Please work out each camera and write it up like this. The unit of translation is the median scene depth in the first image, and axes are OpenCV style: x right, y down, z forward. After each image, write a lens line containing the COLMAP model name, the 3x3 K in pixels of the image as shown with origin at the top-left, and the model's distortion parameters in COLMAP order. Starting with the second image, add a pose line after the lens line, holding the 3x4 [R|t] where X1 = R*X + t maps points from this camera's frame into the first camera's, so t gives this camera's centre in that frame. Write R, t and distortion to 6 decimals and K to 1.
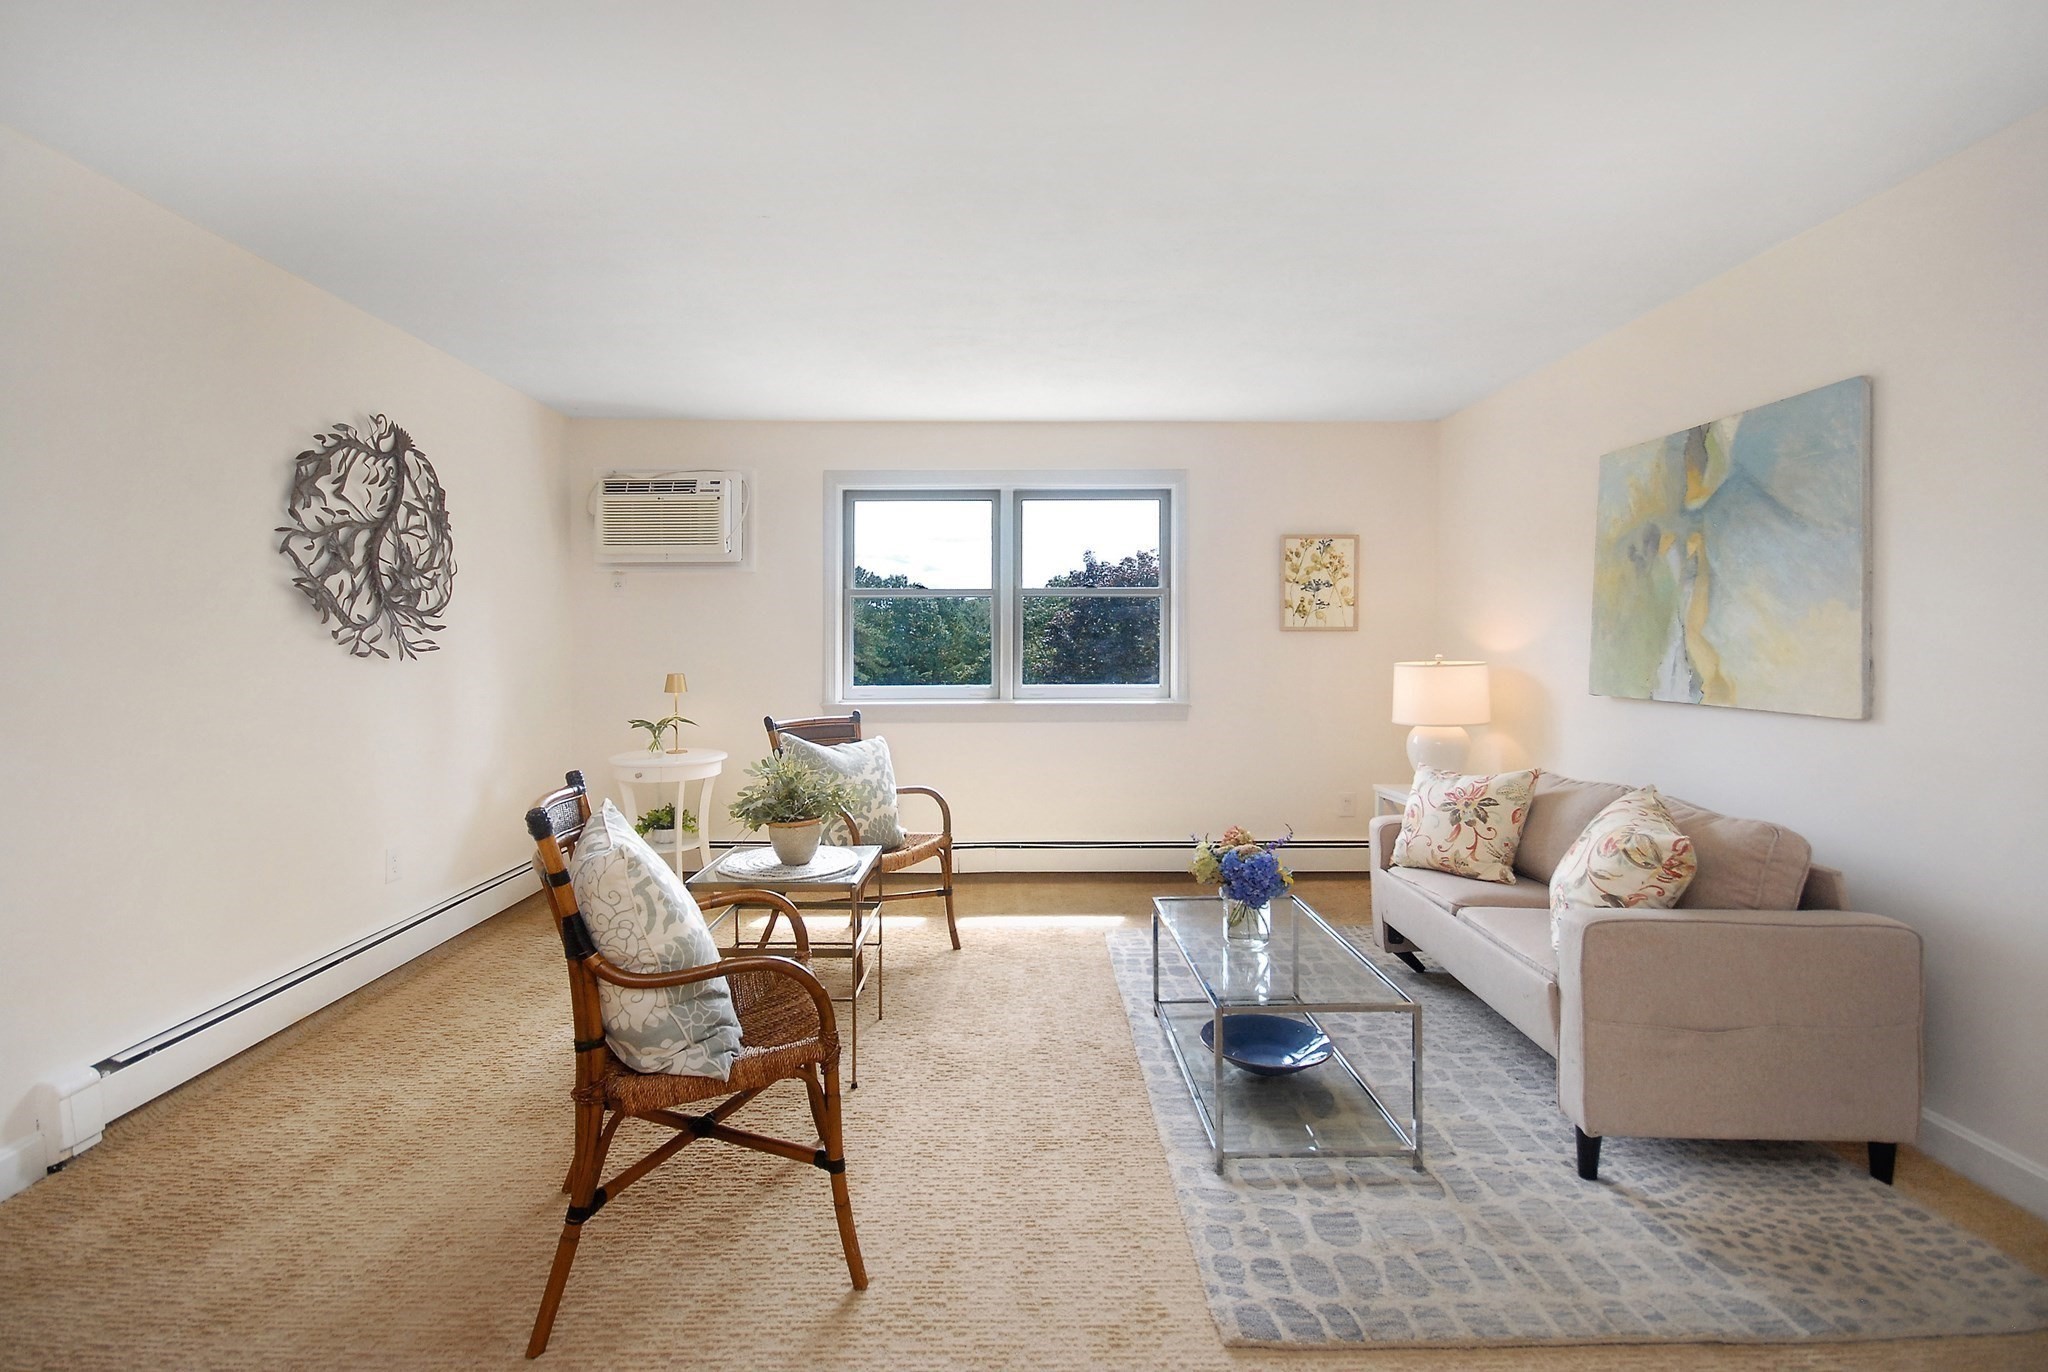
lens RADIAL K [[942.4, 0, 1023.2], [0, 942.4, 629.0], [0, 0, 1]] dist [0.027199, -0.020229]
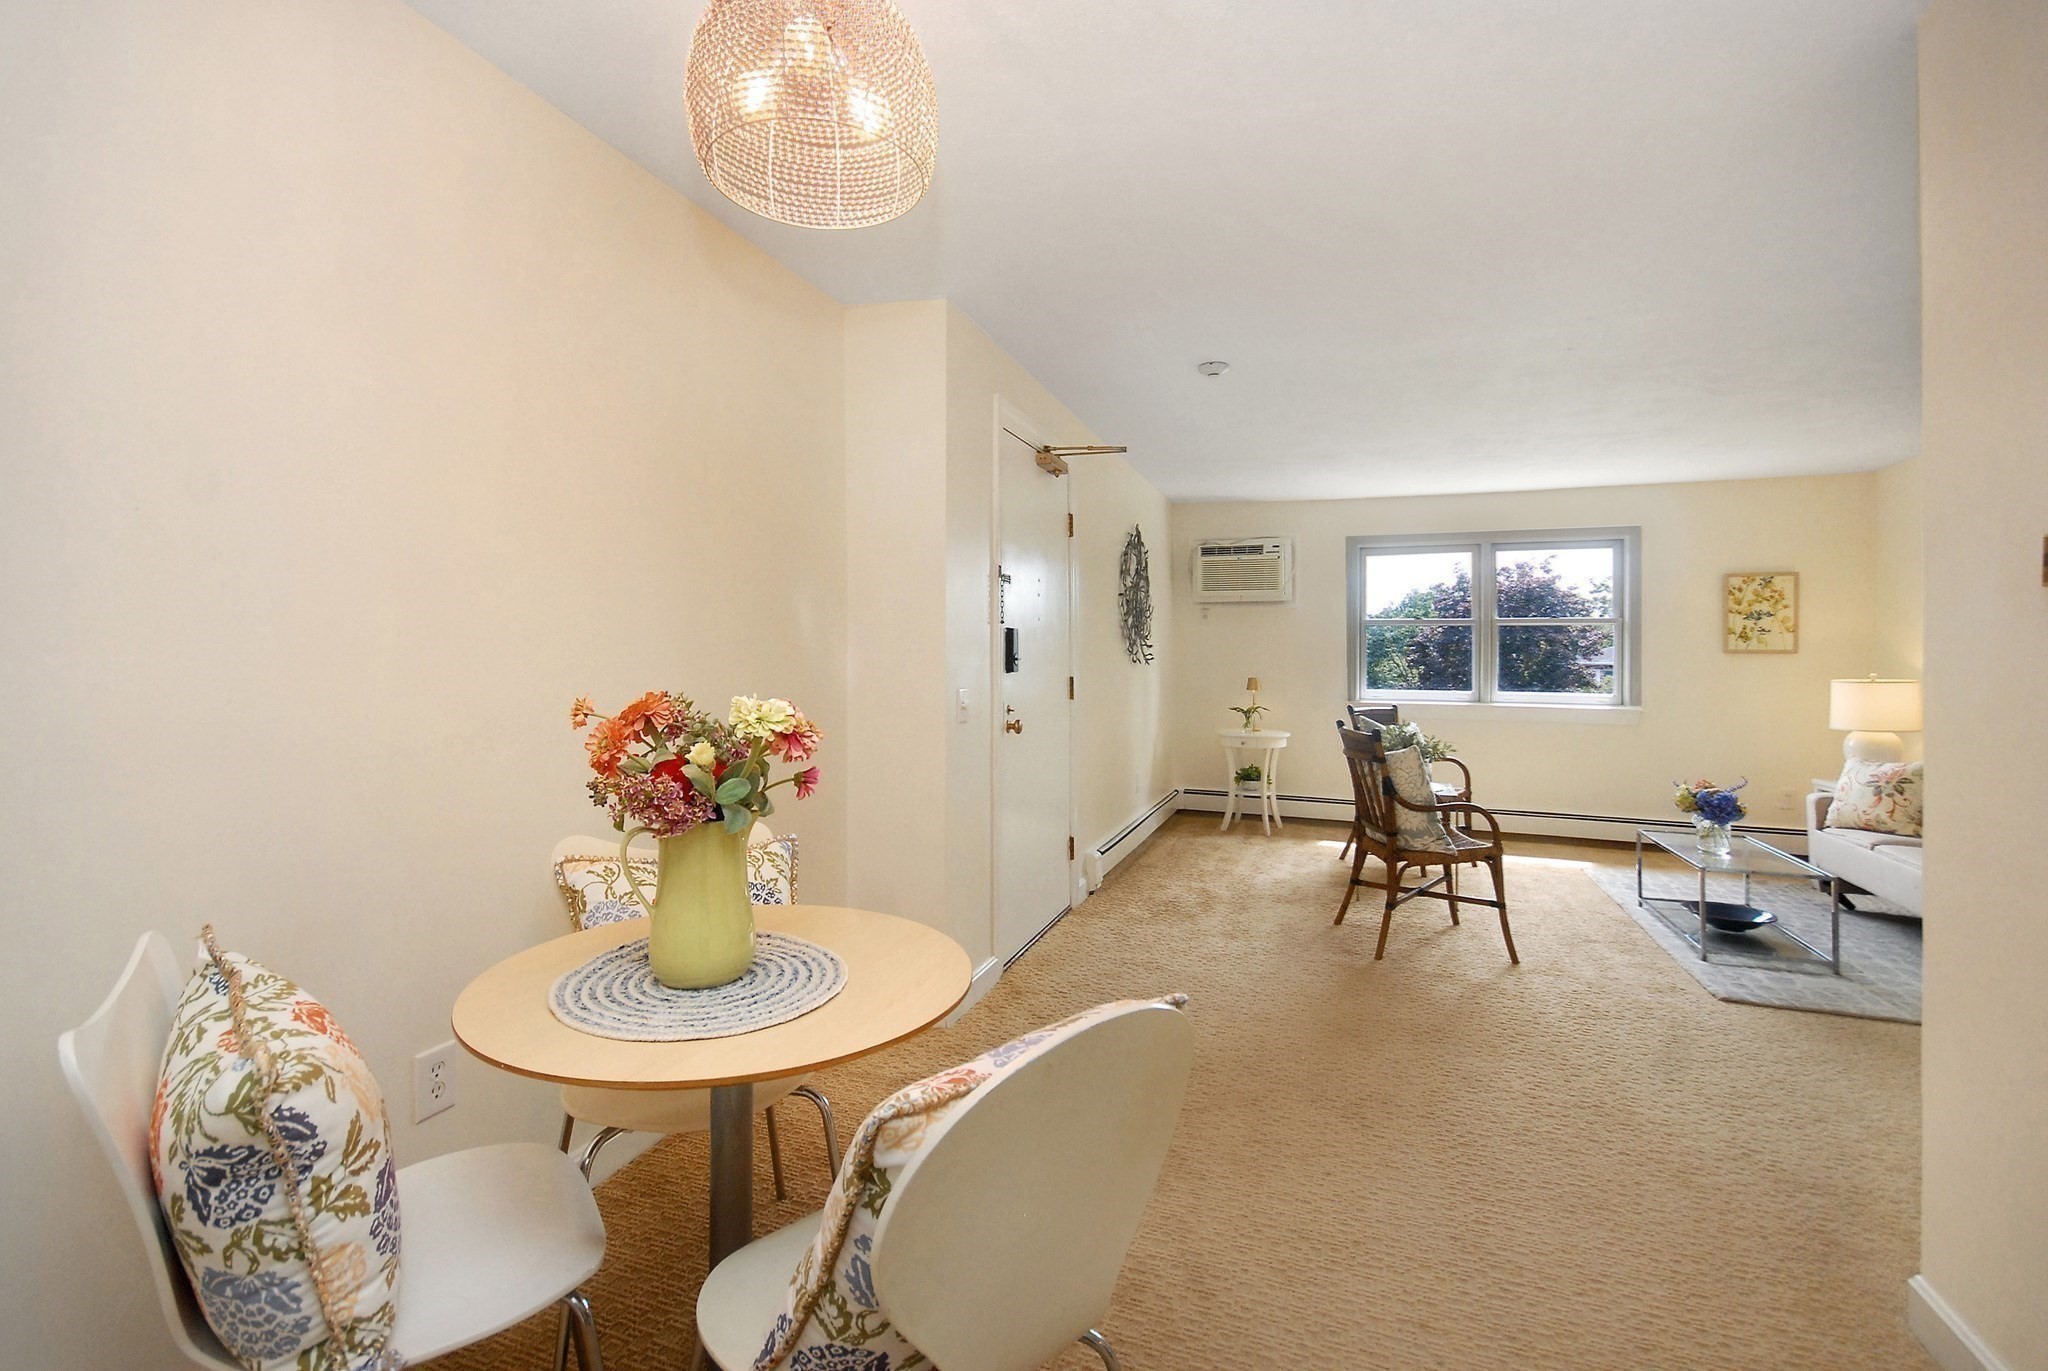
lens RADIAL K [[934.1, 0, 1081.5], [0, 934.1, 627.7], [0, 0, 1]] dist [-0.000198, -0.018996]
pose [[0.949081, 0.003540, -0.315013, -0.289682], [-0.009483, 0.999805, -0.017335, -0.003952], [0.314890, 0.019440, 0.948929, -0.847070]]
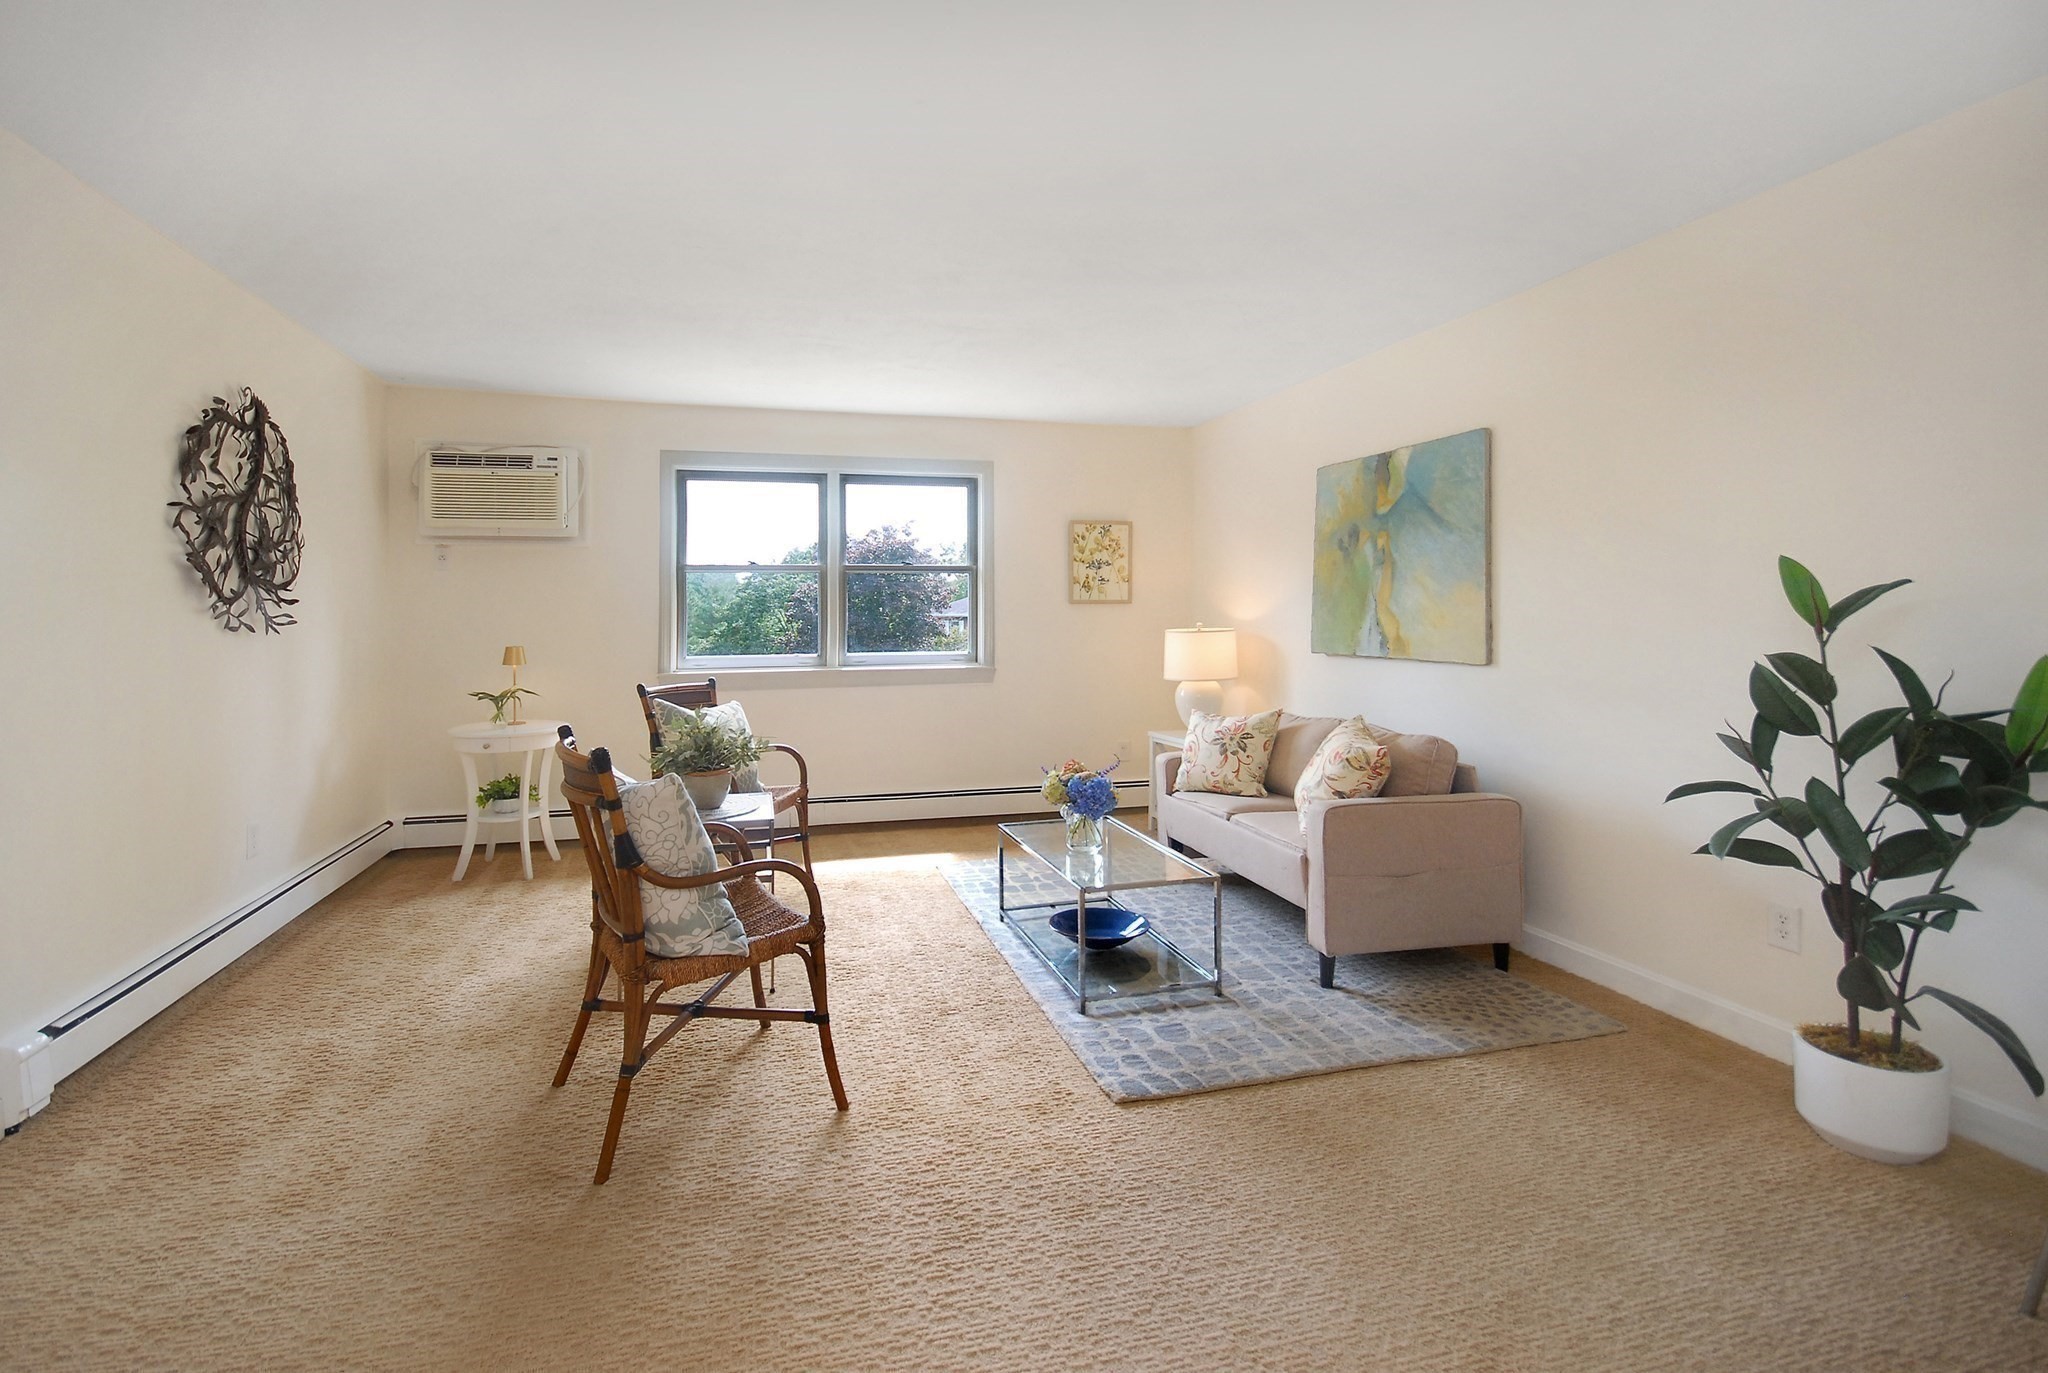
lens RADIAL K [[938.1, 0, 1017.7], [0, 938.1, 587.4], [0, 0, 1]] dist [0.001515, 0.000163]
pose [[0.966795, 0.003971, 0.255522, -0.180136], [-0.000406, 0.999902, -0.014000, -0.002993], [-0.255552, 0.013432, 0.966702, -0.208109]]
